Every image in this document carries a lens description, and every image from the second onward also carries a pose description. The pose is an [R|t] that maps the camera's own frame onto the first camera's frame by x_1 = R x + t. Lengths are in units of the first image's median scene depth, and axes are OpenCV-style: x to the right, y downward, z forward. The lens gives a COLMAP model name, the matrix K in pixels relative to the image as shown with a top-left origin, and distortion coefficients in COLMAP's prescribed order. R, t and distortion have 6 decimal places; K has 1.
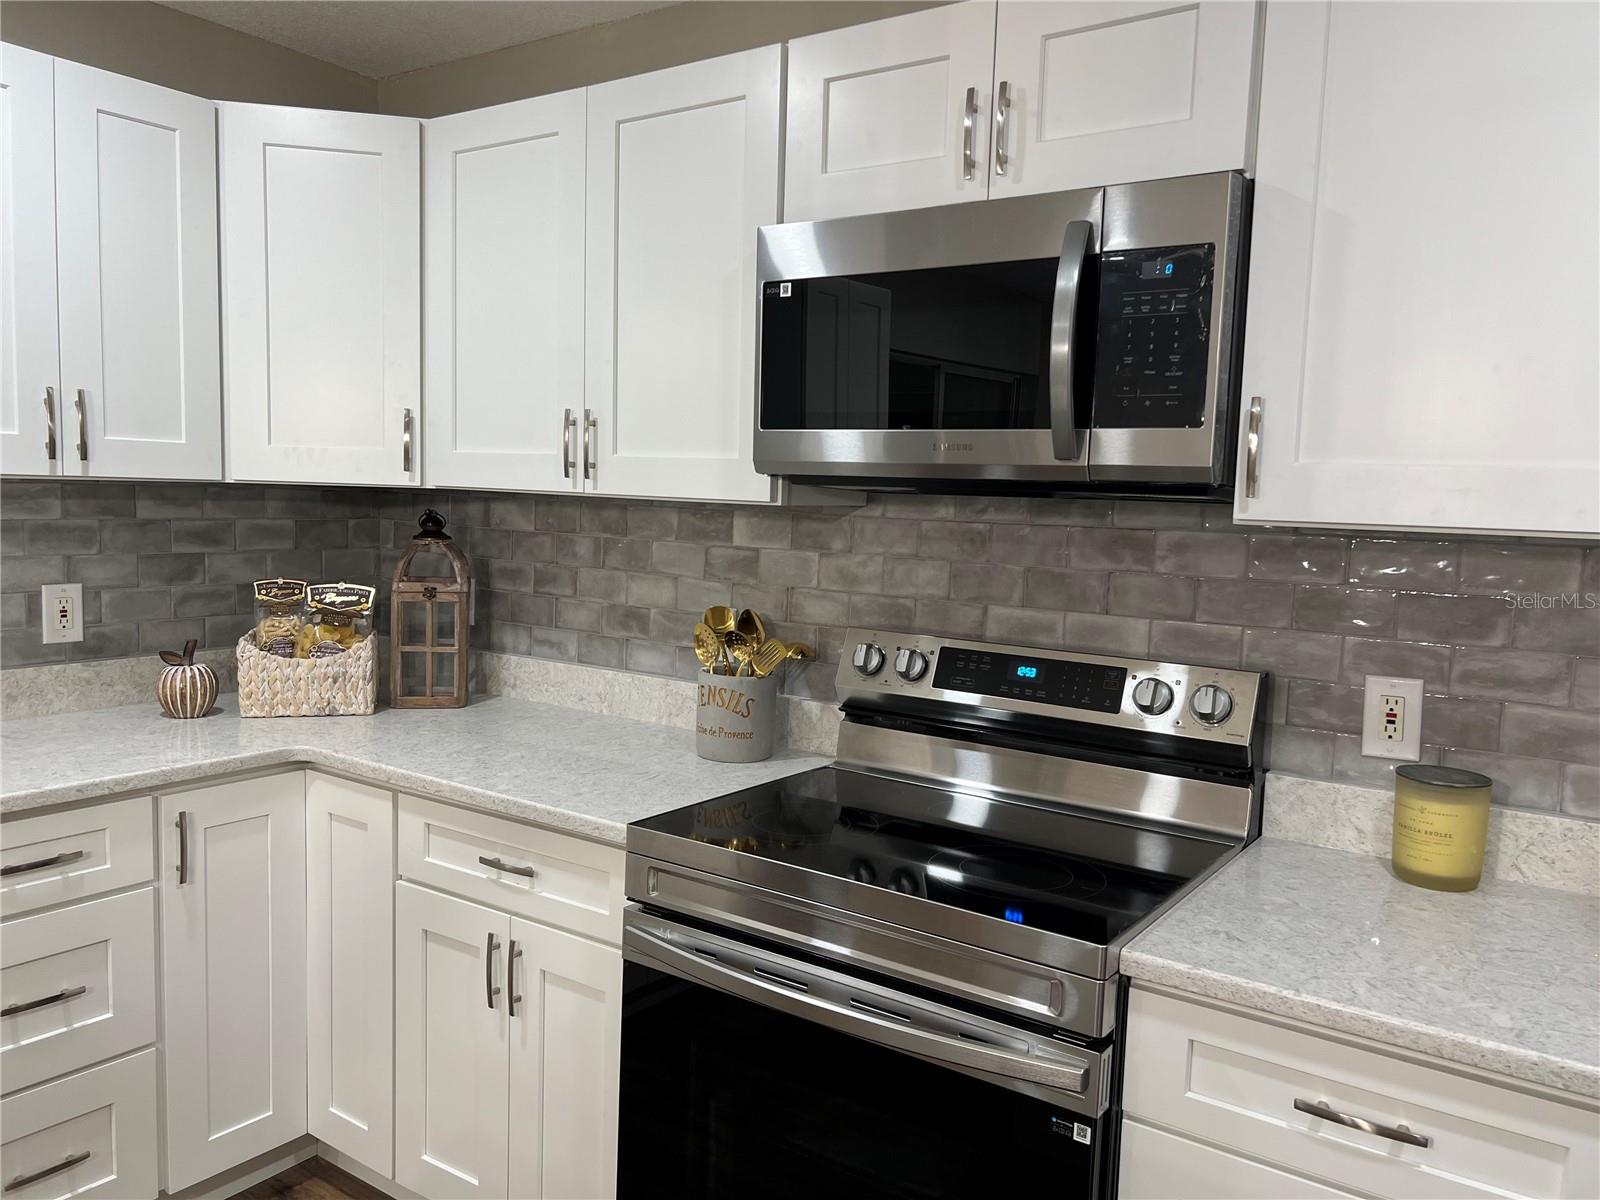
lens RADIAL K [[1200.2, 0, 817.4], [0, 1200.2, 609.8], [0, 0, 1]] dist [0.054347, -0.058297]
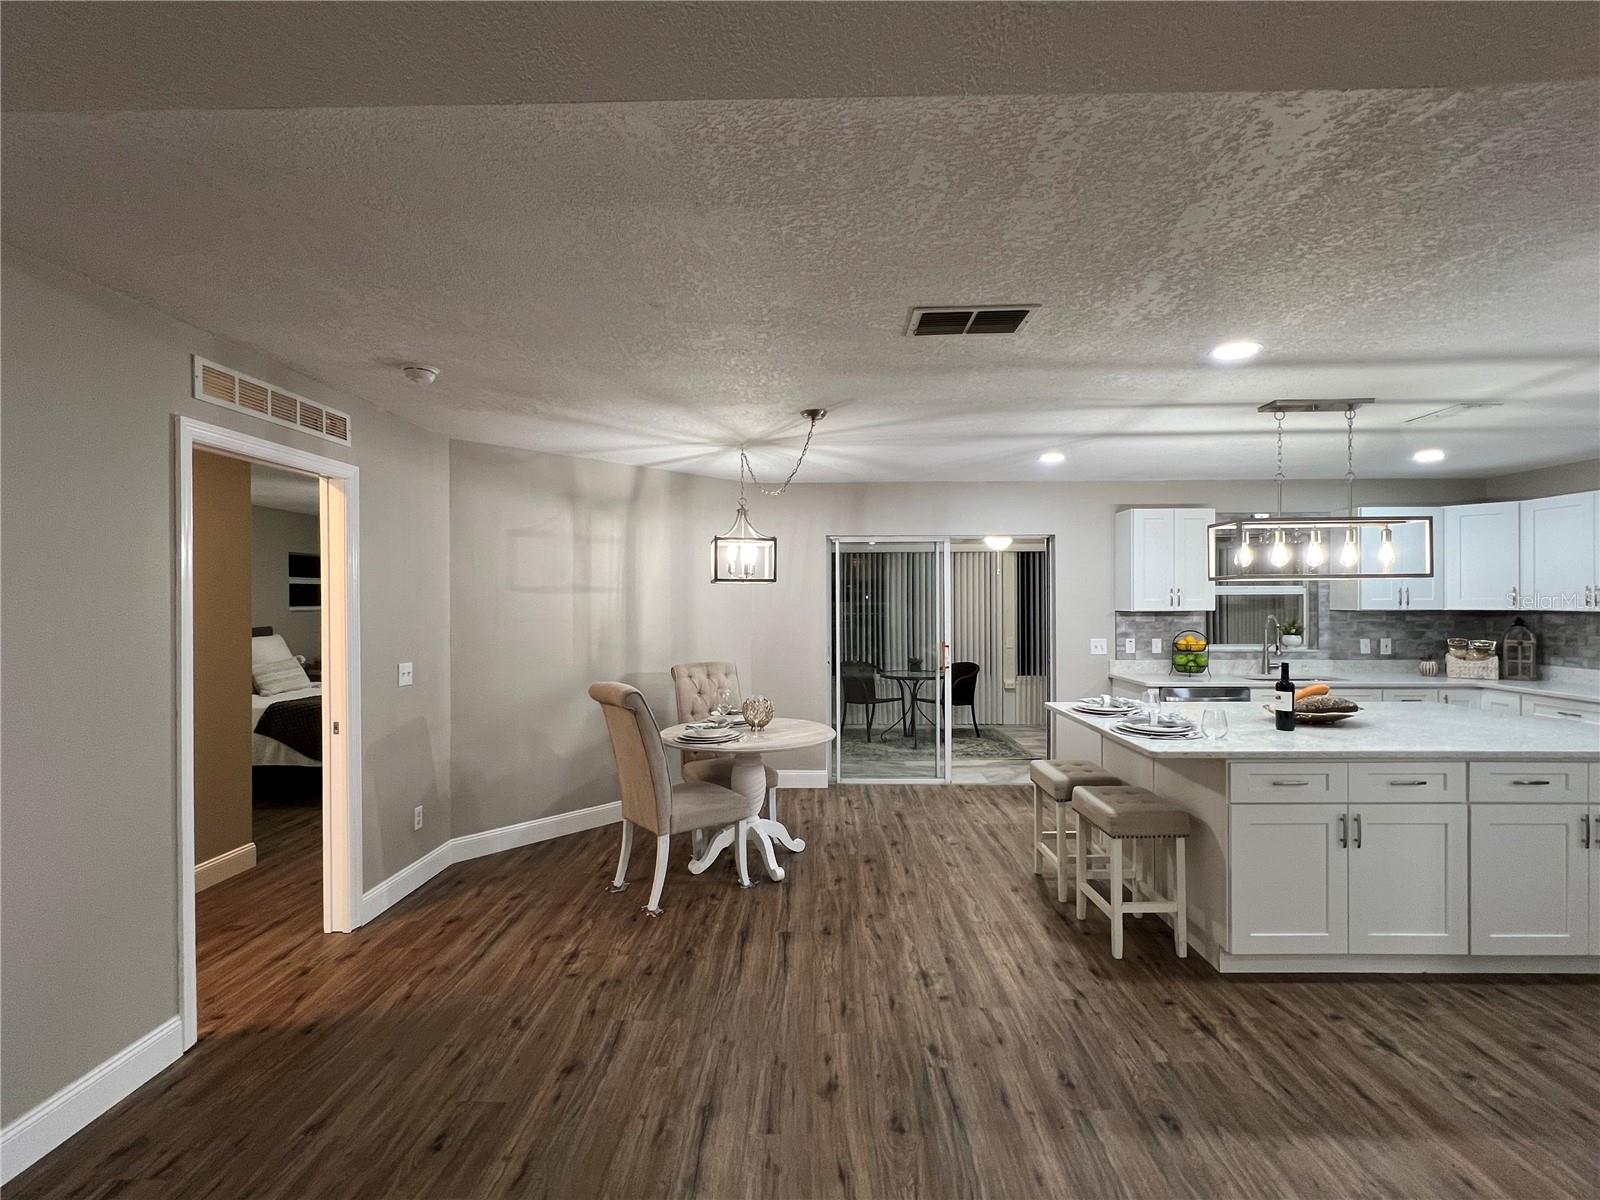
lens RADIAL K [[712.8, 0, 802.4], [0, 712.8, 600.5], [0, 0, 1]] dist [-0.000100, 0.000902]
pose [[0.553319, -0.034807, -0.832242, 0.212444], [-0.063562, 0.994449, -0.083851, 0.162584], [0.830541, 0.099296, 0.548035, -1.719149]]
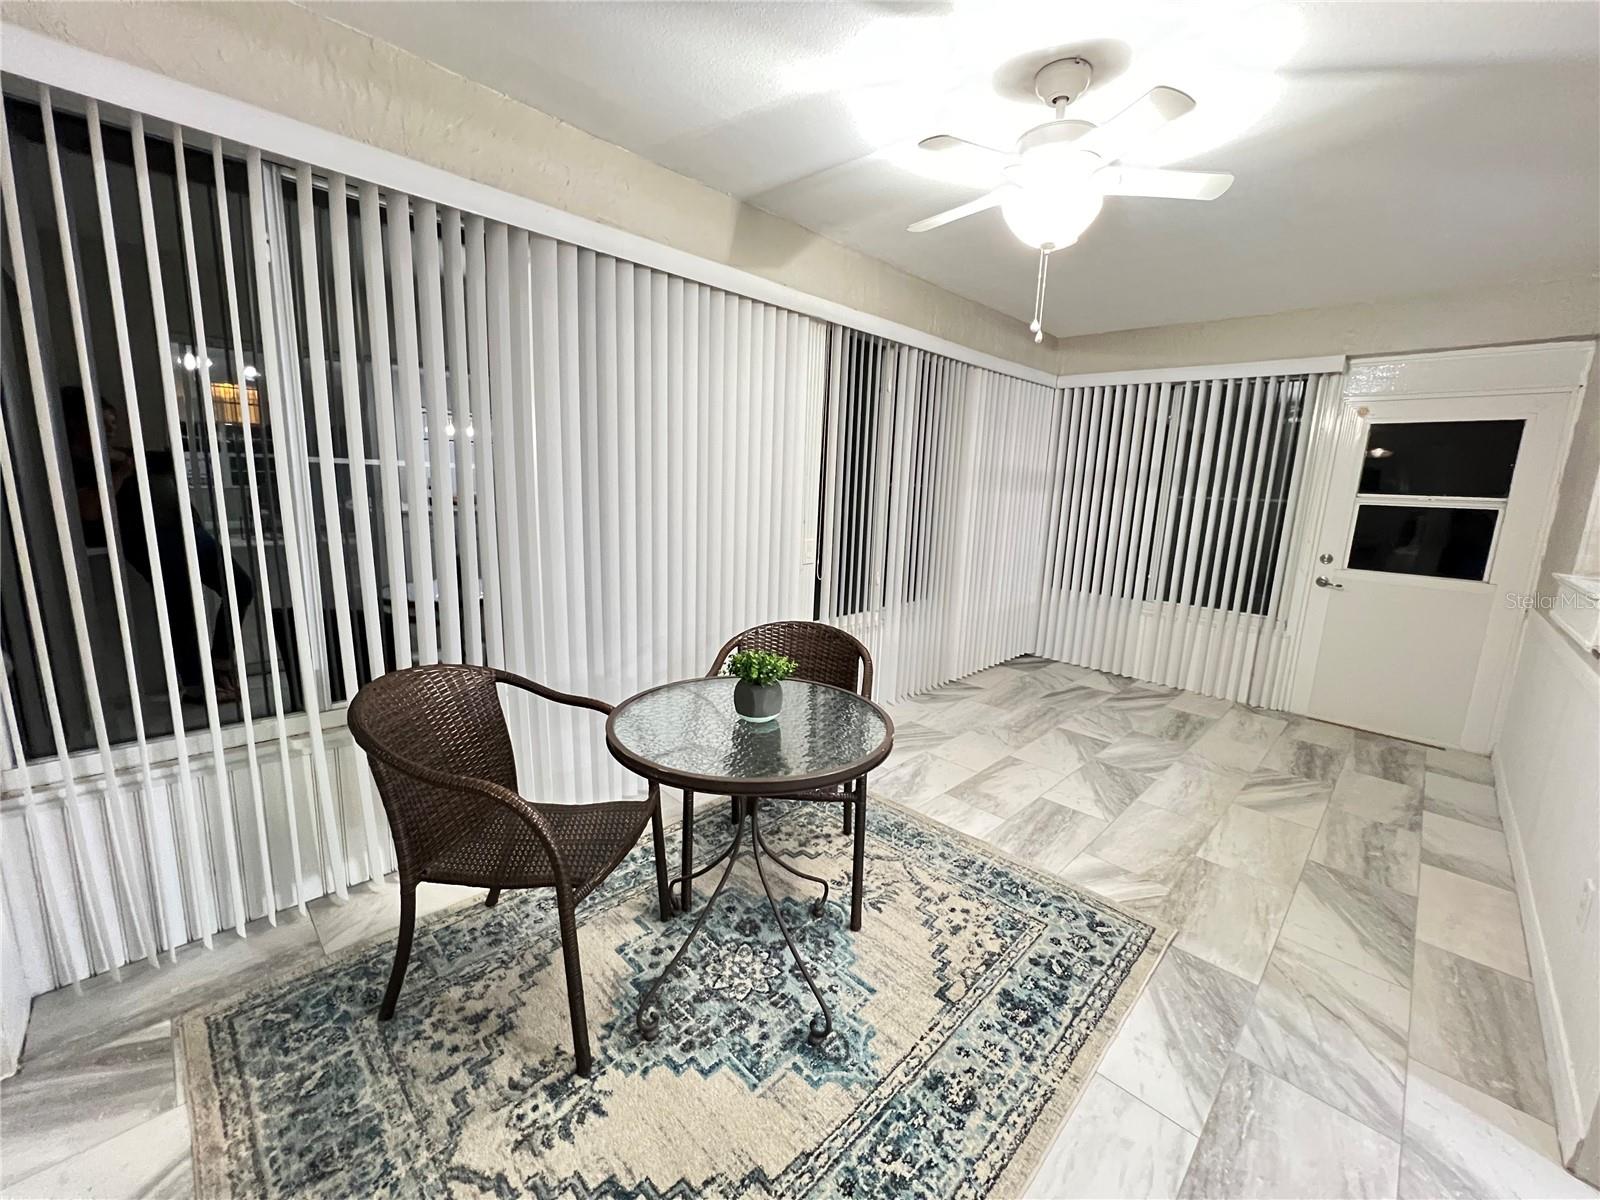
lens RADIAL K [[643.0, 0, 801.0], [0, 643.0, 599.3], [0, 0, 1]] dist [-0.002170, 0.001530]
pose [[0.984213, 0.037427, -0.172986, -1.853369], [-0.024284, 0.996698, 0.077479, 0.013620], [0.175315, -0.072055, 0.981872, -0.300879]]
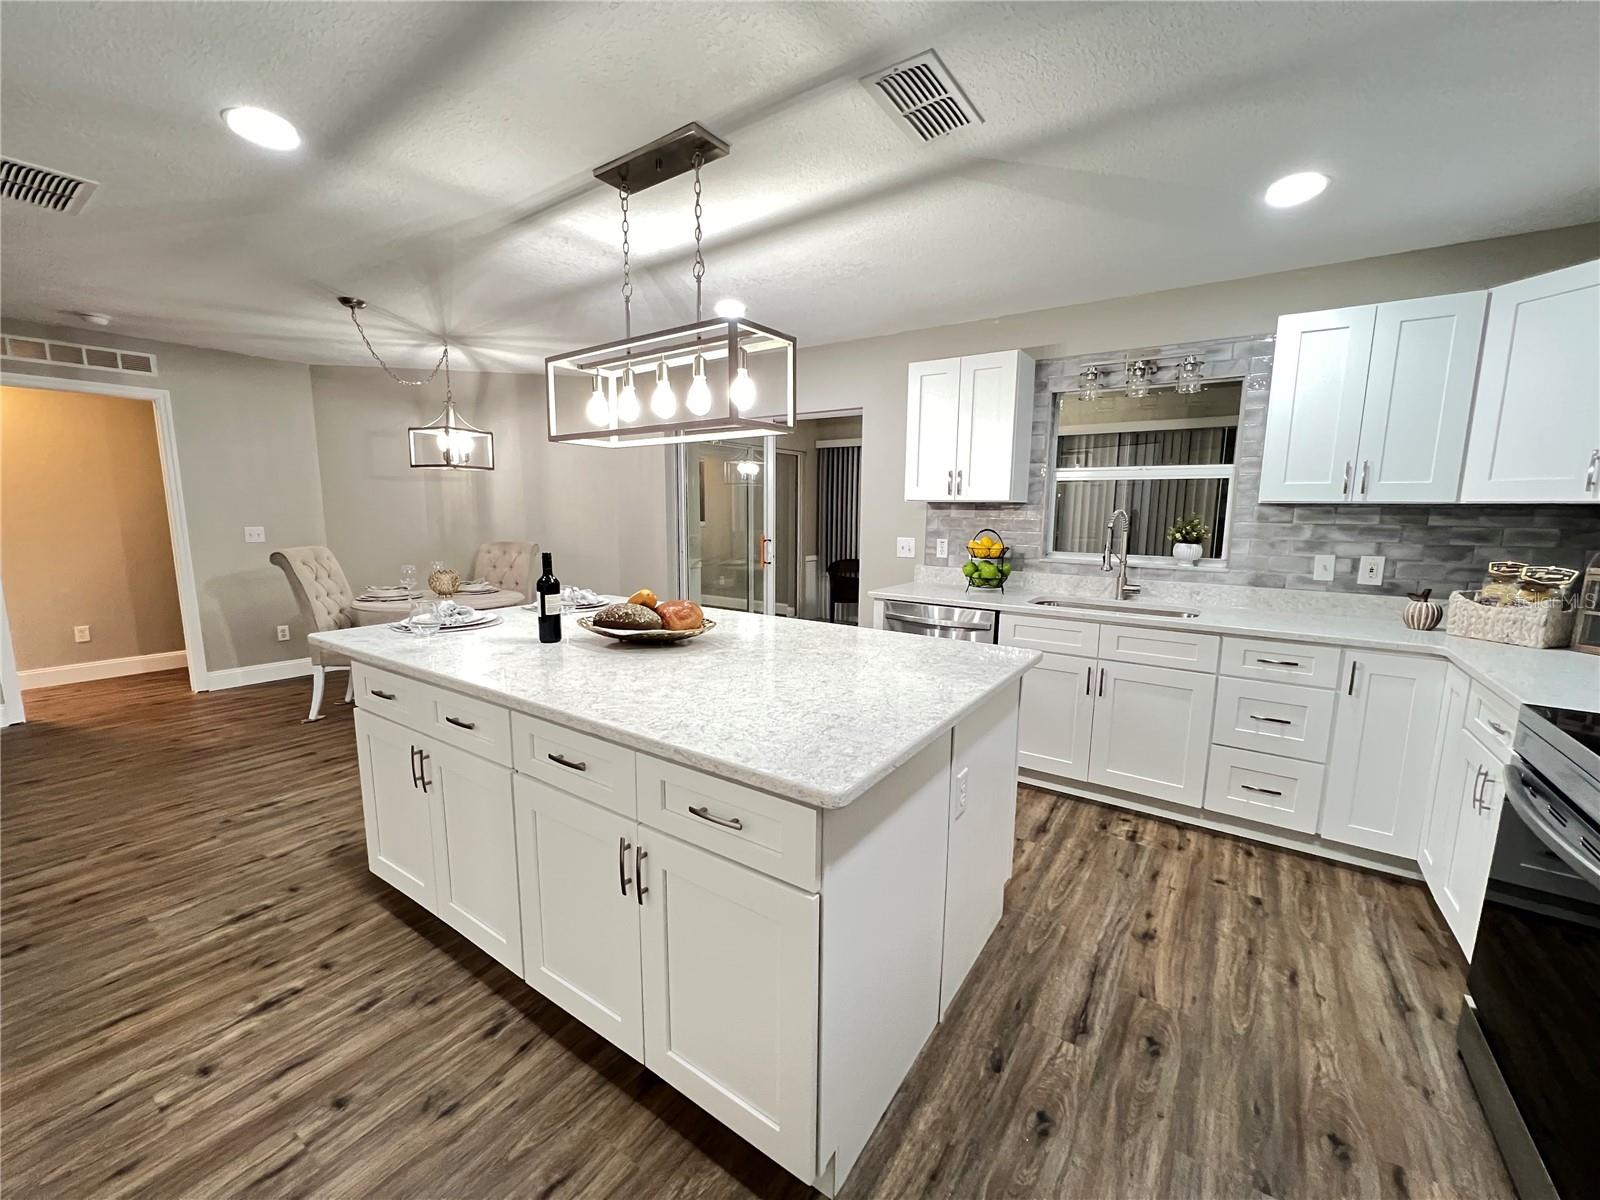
lens RADIAL K [[643.0, 0, 802.2], [0, 643.0, 598.1], [0, 0, 1]] dist [-0.002170, 0.001530]
pose [[0.000845, 0.107648, -0.994189, 0.481093], [-0.111696, 0.987978, 0.106881, 0.041826], [0.993742, 0.110957, 0.012859, 0.028997]]
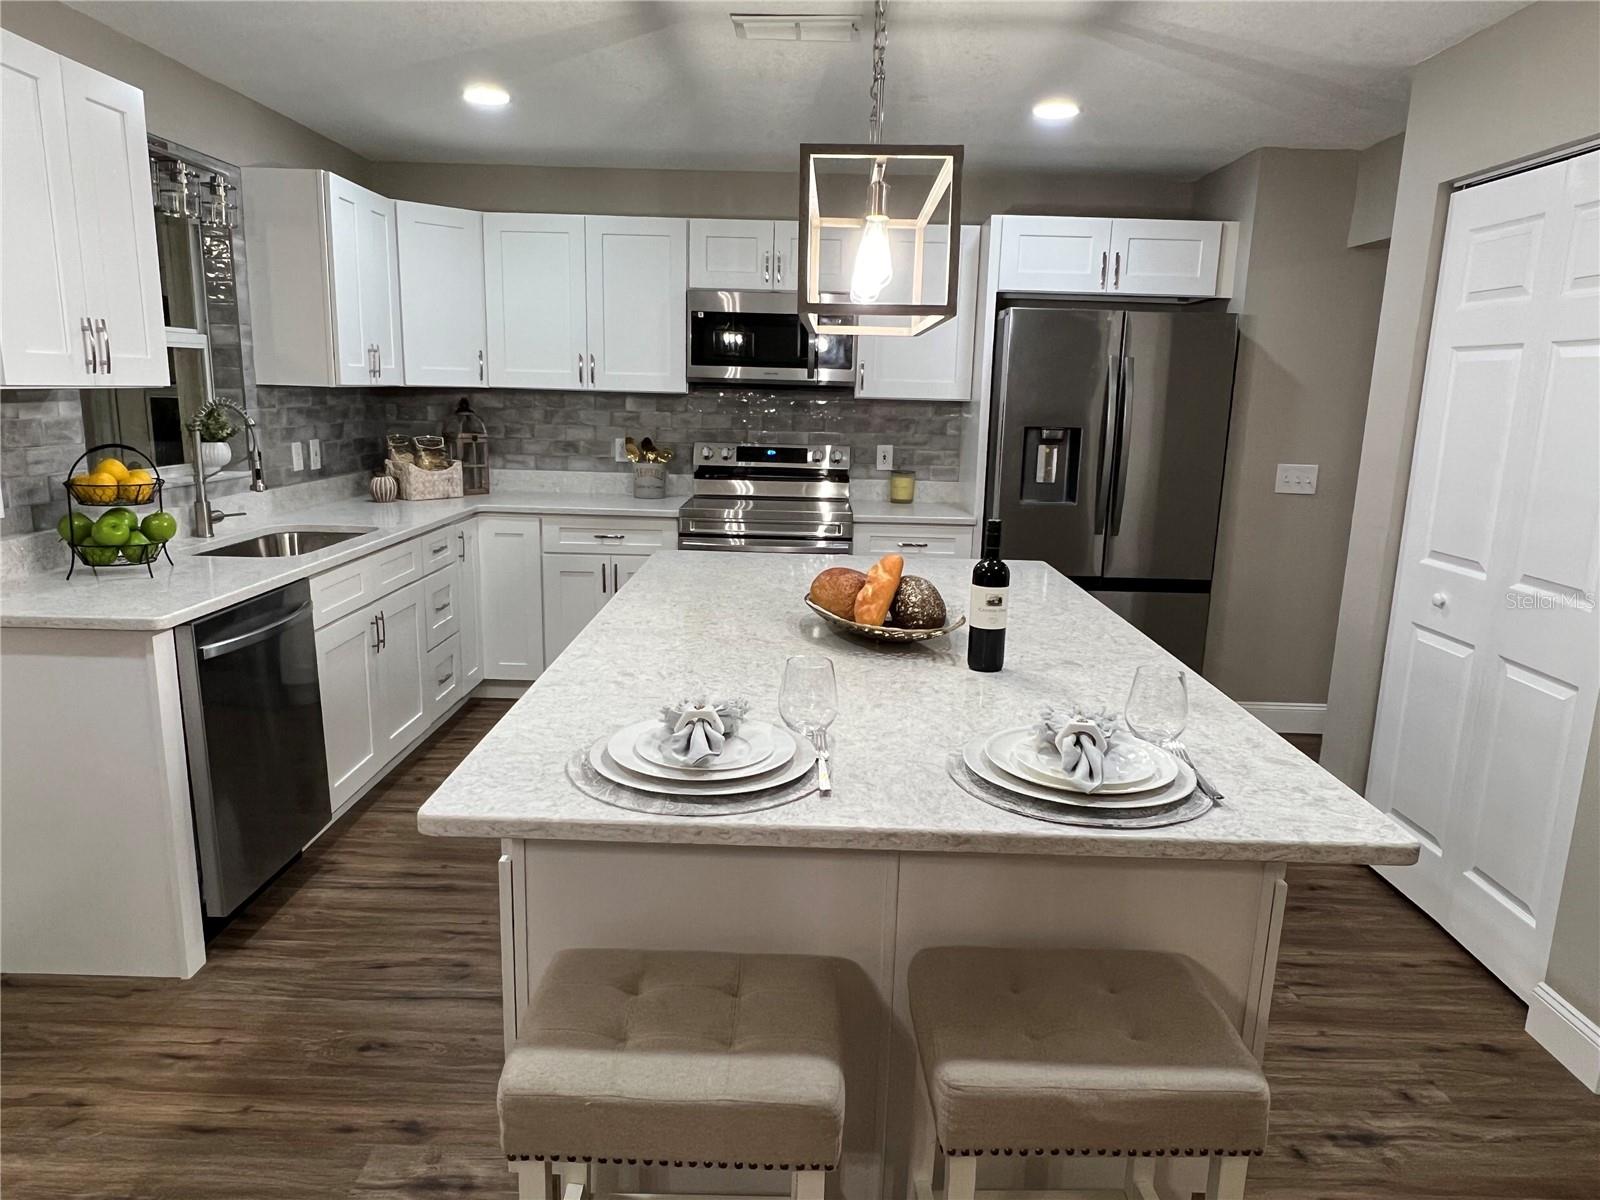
lens RADIAL K [[1042.2, 0, 804.3], [0, 1042.2, 604.0], [0, 0, 1]] dist [0.008431, -0.013562]
pose [[0.826521, -0.126710, 0.548460, -0.948931], [0.058138, 0.988341, 0.140723, 0.052489], [-0.559896, -0.084424, 0.824250, -0.897051]]
